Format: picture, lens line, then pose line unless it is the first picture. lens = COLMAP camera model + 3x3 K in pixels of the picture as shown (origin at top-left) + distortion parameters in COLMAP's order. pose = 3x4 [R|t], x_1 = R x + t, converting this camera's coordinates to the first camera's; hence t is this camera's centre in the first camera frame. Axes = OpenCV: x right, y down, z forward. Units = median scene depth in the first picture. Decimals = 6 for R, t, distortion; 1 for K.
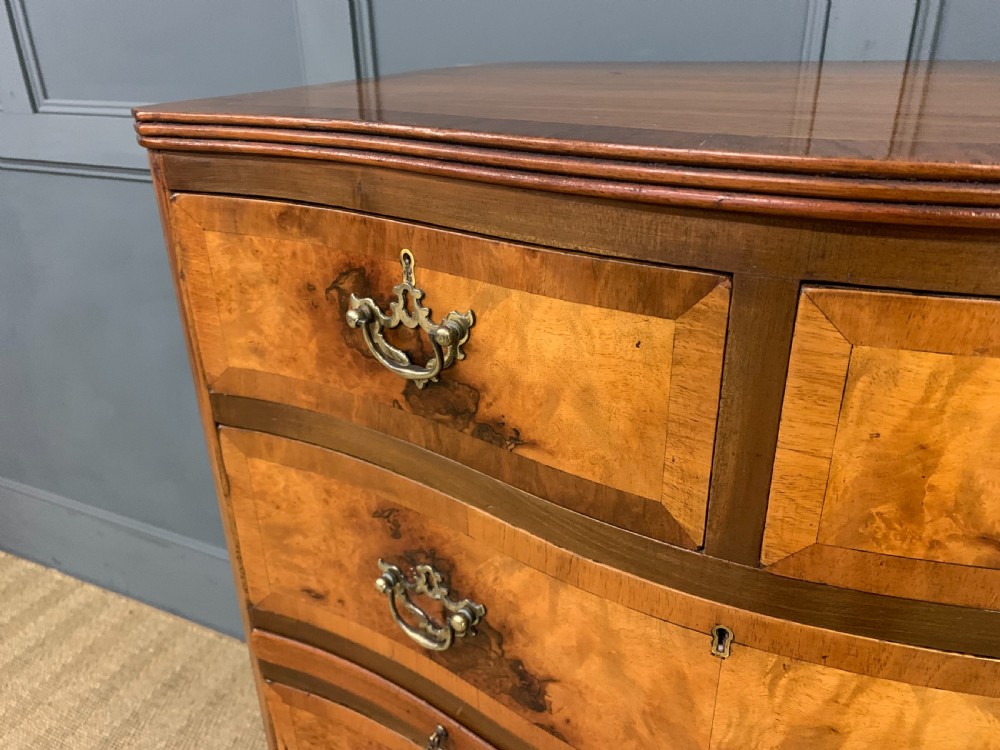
lens RADIAL K [[770.2, 0, 500.0], [0, 770.2, 381.9], [0, 0, 1]] dist [0.068715, -0.059478]
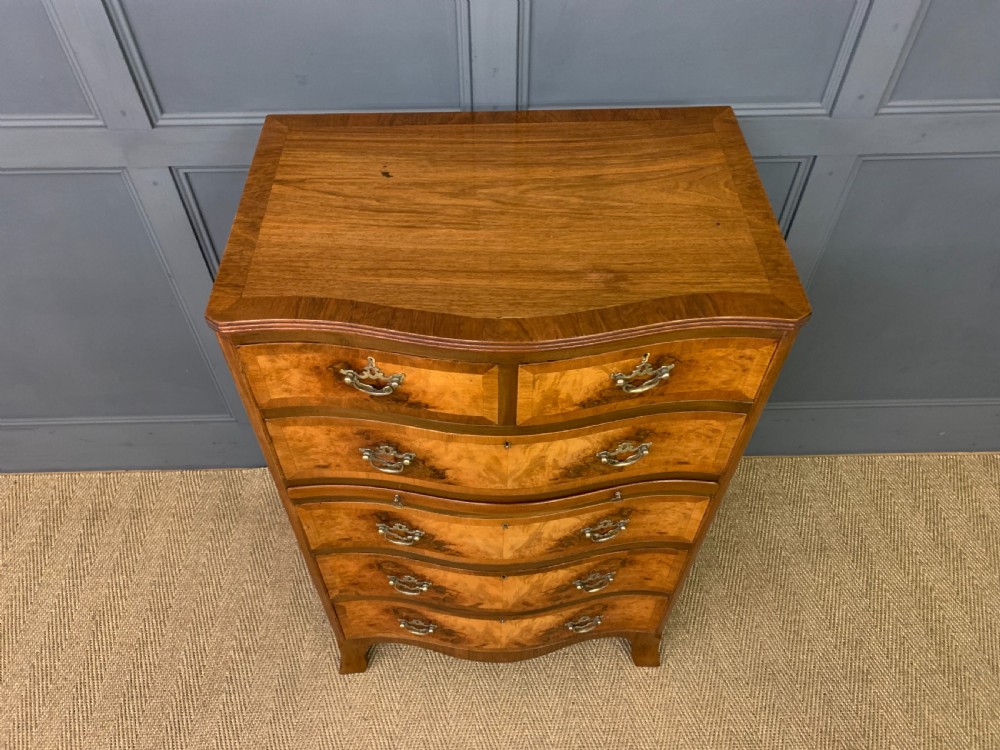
lens RADIAL K [[750.5, 0, 492.2], [0, 750.5, 381.3], [0, 0, 1]] dist [0.068085, -0.067020]
pose [[0.891940, -0.335783, 0.302808, -0.519780], [0.178530, 0.876824, 0.446438, -1.094162], [-0.415416, -0.344135, 0.842022, -1.230546]]
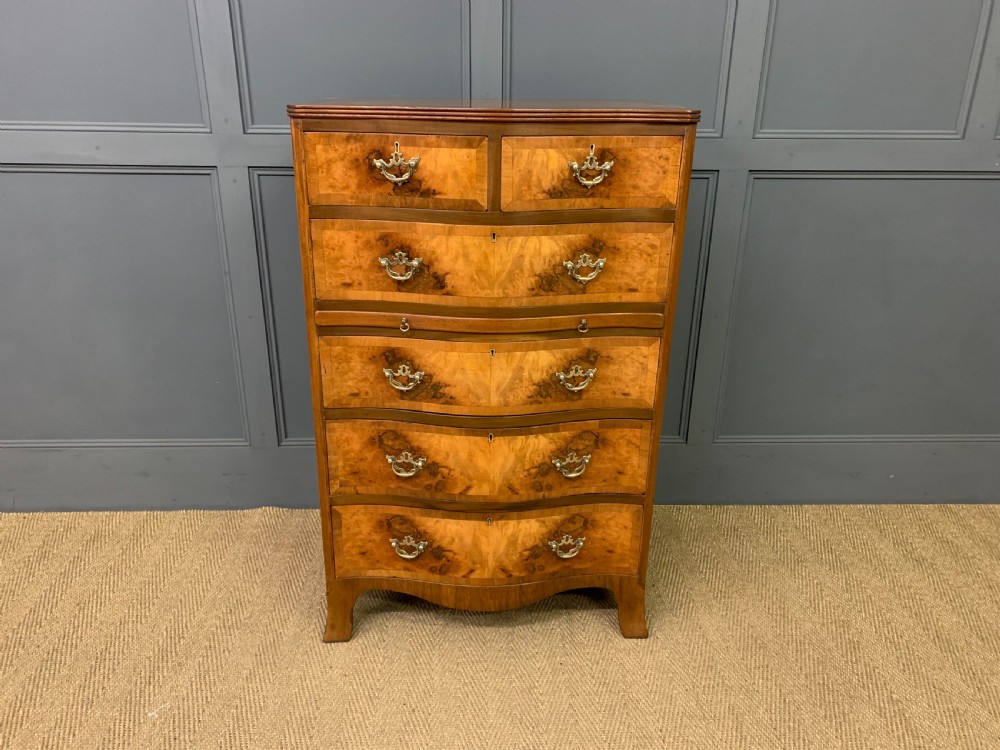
lens RADIAL K [[750.5, 0, 495.7], [0, 750.5, 384.1], [0, 0, 1]] dist [0.068085, -0.067020]
pose [[0.888123, -0.143806, 0.436529, -1.358445], [0.167513, 0.985739, -0.016074, 1.033545], [-0.427992, 0.087400, 0.899547, -2.176024]]
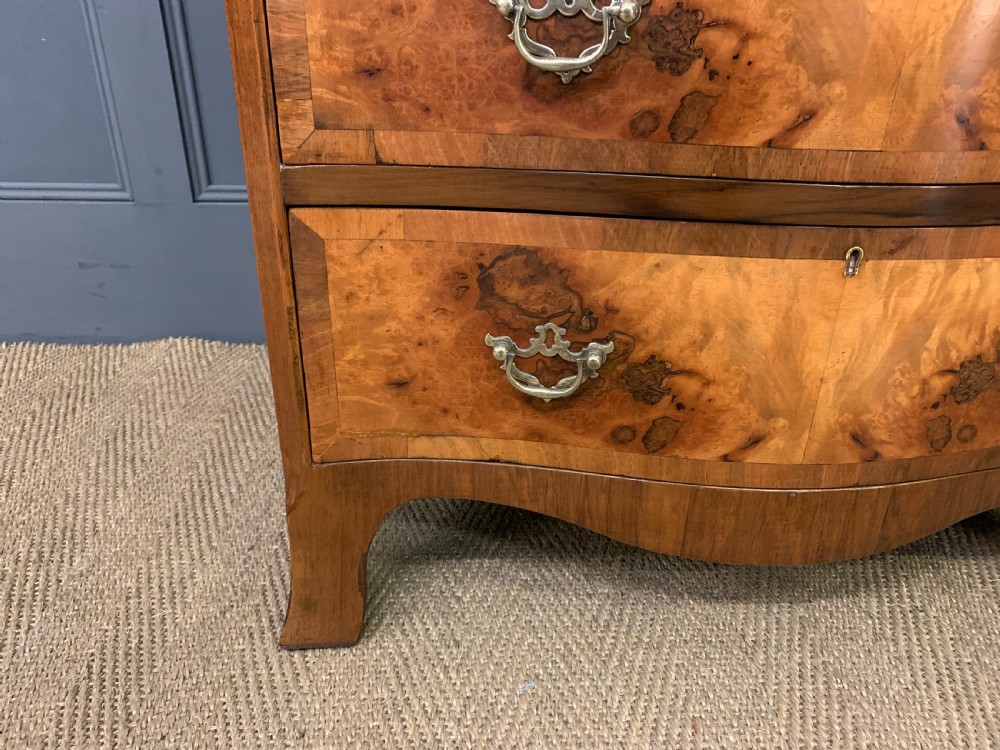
lens RADIAL K [[770.2, 0, 501.1], [0, 770.2, 374.4], [0, 0, 1]] dist [0.068715, -0.059478]
pose [[0.886070, -0.177394, 0.428265, -0.725852], [0.163346, 0.984106, 0.069673, 1.694662], [-0.433817, 0.008220, 0.900963, 0.732474]]
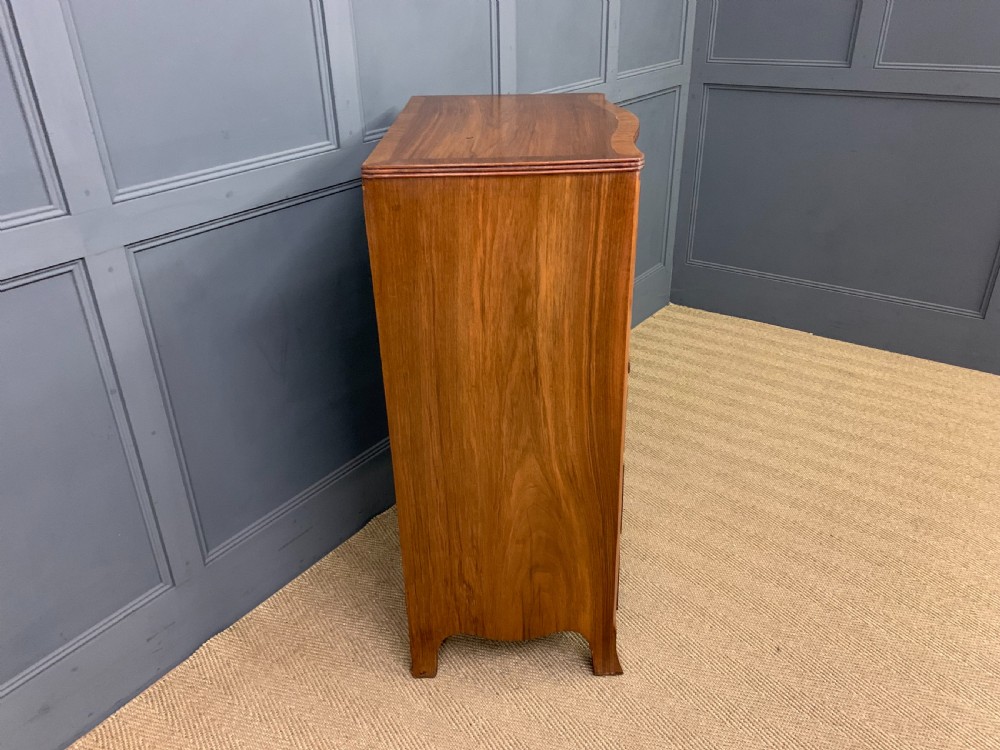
lens RADIAL K [[770.2, 0, 497.3], [0, 770.2, 376.0], [0, 0, 1]] dist [0.068715, -0.059478]
pose [[-0.427619, -0.394679, 0.813247, -3.187408], [0.412970, 0.714985, 0.564138, -1.776671], [-0.804113, 0.577083, -0.142751, 2.552180]]
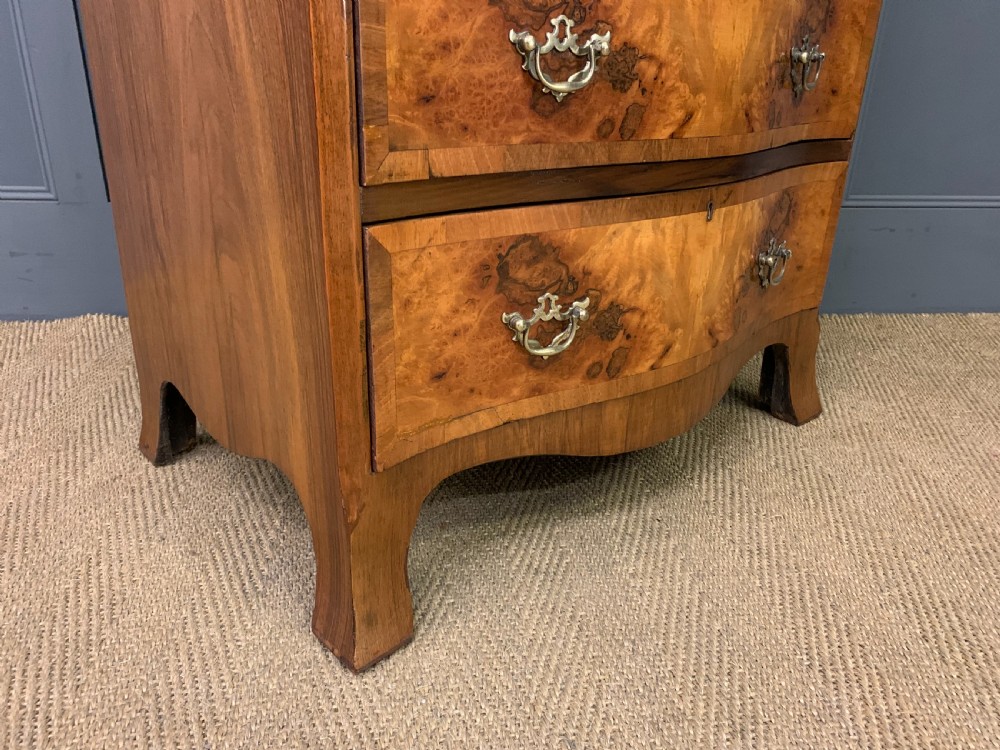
lens RADIAL K [[770.2, 0, 507.7], [0, 770.2, 377.0], [0, 0, 1]] dist [0.068715, -0.059478]
pose [[0.378258, -0.332160, 0.864055, -1.561620], [0.358054, 0.913255, 0.194327, 1.532174], [-0.853650, 0.235873, 0.464377, 1.216939]]
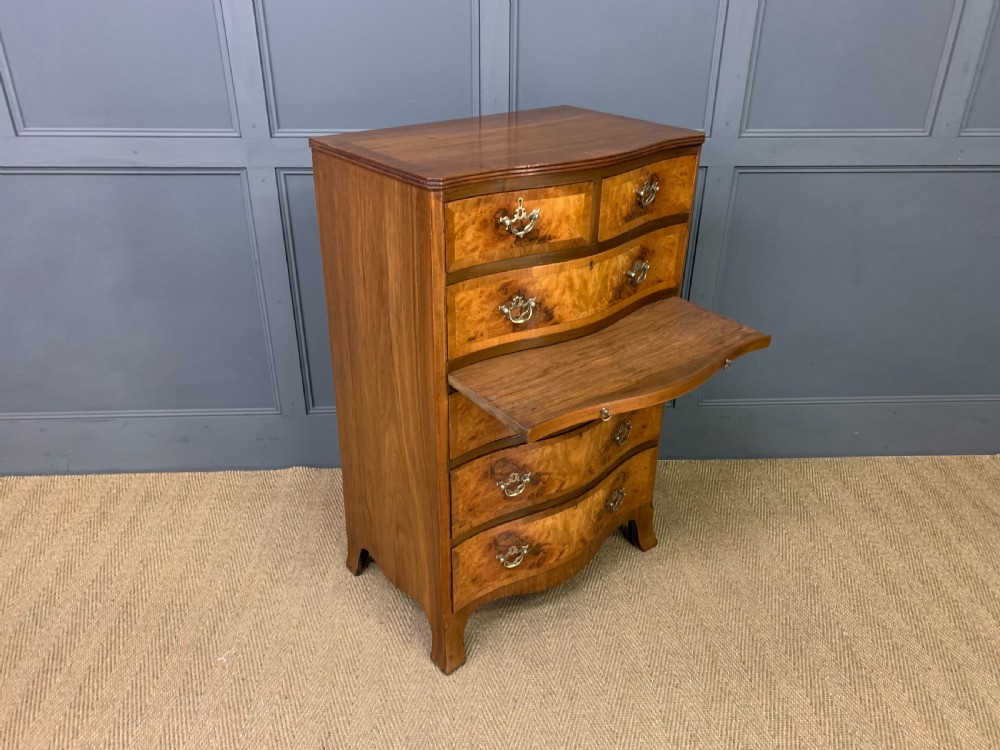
lens RADIAL K [[770.2, 0, 504.3], [0, 770.2, 372.6], [0, 0, 1]] dist [0.068715, -0.059478]
pose [[0.426059, -0.394343, 0.814228, -3.427095], [0.366066, 0.898180, 0.243452, -0.340159], [-0.827327, 0.194336, 0.527033, -0.722251]]
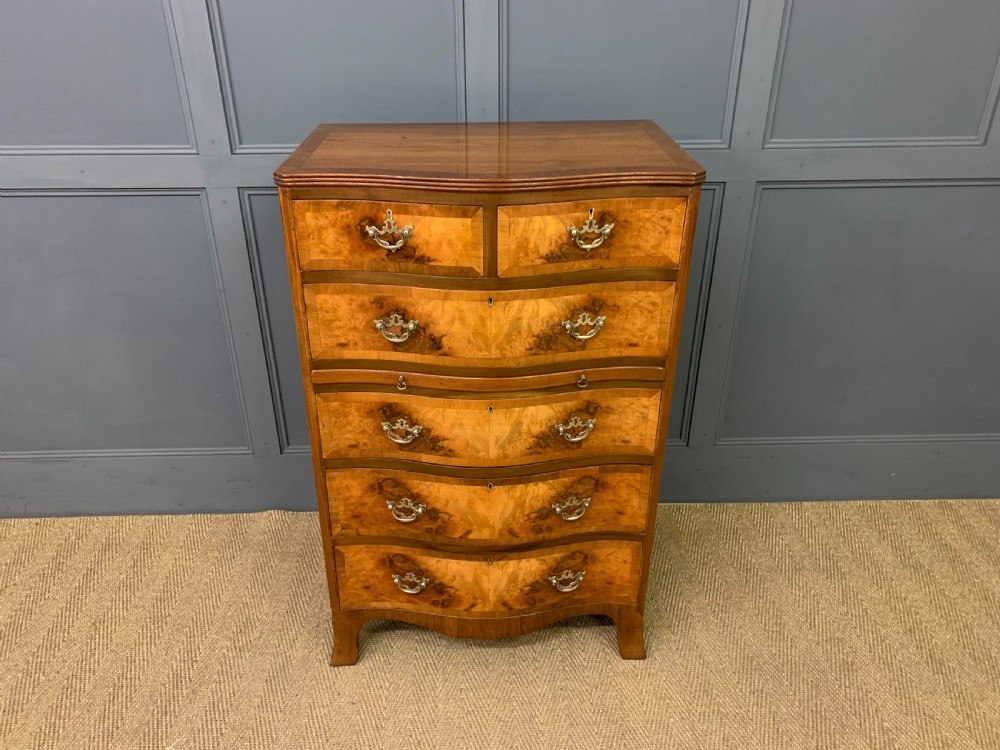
lens RADIAL K [[750.5, 0, 488.3], [0, 750.5, 370.6], [0, 0, 1]] dist [0.068085, -0.067020]
pose [[0.892319, -0.197951, 0.405687, -1.194965], [0.178559, 0.980204, 0.085535, 0.315702], [-0.414588, -0.003886, 0.910001, -2.185021]]
